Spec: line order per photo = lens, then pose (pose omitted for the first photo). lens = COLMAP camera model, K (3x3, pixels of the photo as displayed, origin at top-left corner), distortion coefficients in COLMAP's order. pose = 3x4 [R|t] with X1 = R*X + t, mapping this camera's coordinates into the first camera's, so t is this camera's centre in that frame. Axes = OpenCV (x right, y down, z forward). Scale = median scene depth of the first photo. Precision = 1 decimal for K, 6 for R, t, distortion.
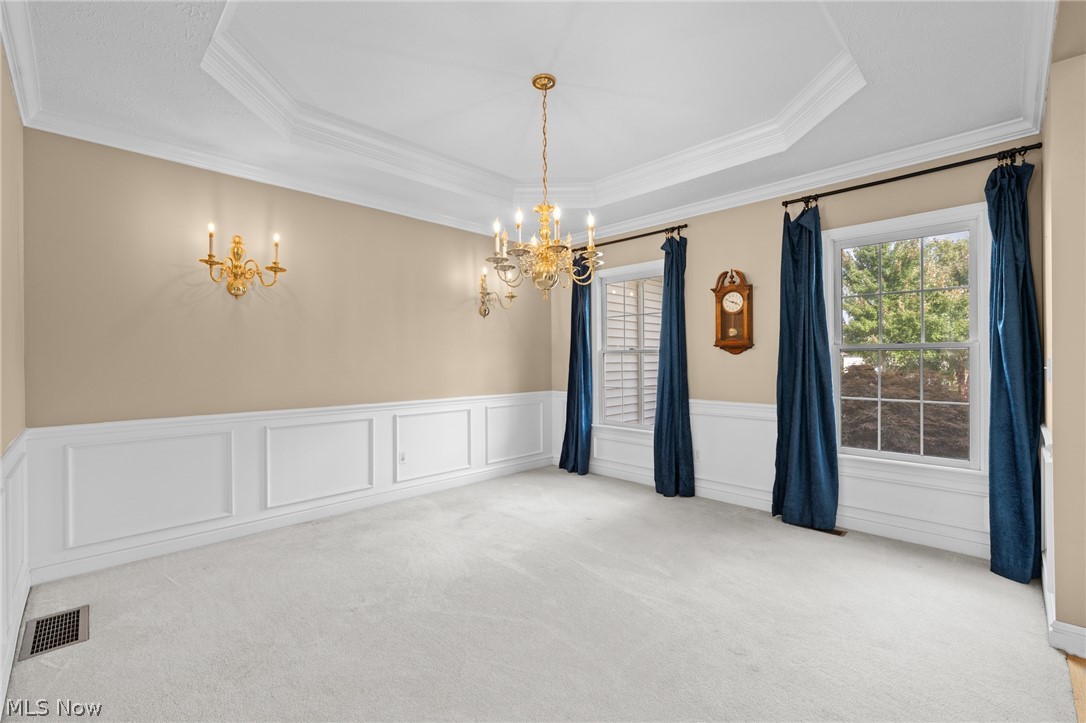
lens RADIAL K [[467.8, 0, 542.4], [0, 467.8, 360.2], [0, 0, 1]] dist [0.000549, 0.000122]
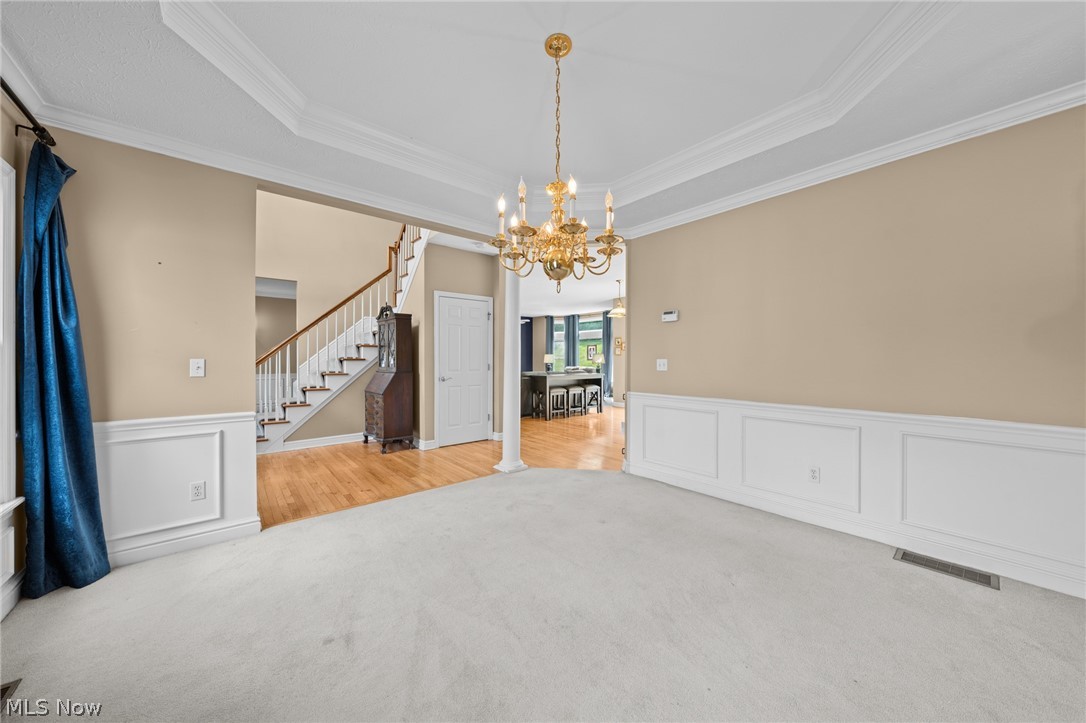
lens RADIAL K [[405.4, 0, 543.2], [0, 405.4, 357.9], [0, 0, 1]] dist [-0.000449, -0.000009]
pose [[0.999556, 0.004133, -0.029500, 0.001903], [-0.004089, 0.999990, 0.001563, -0.005204], [0.029506, -0.001441, 0.999564, 0.233689]]
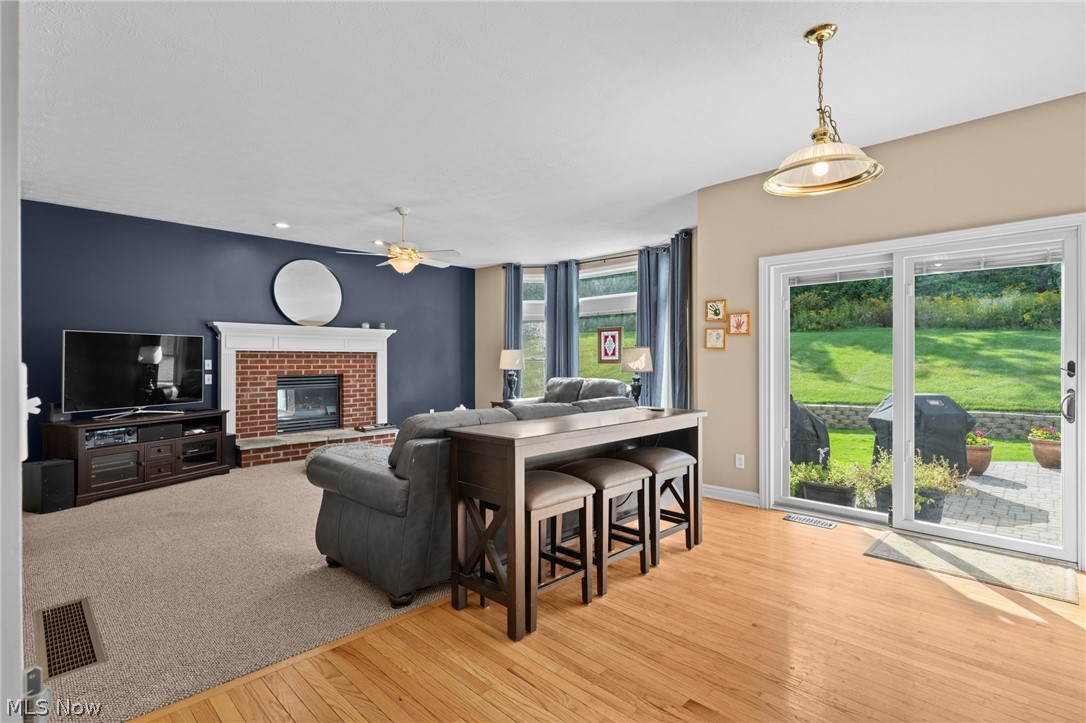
lens RADIAL K [[525.0, 0, 543.3], [0, 525.0, 361.9], [0, 0, 1]] dist [-0.000604, -0.000422]
pose [[0.998466, 0.001696, 0.055339, 0.001794], [-0.002028, 0.999980, 0.005932, -0.005190], [-0.055327, -0.006035, 0.998450, 0.237363]]
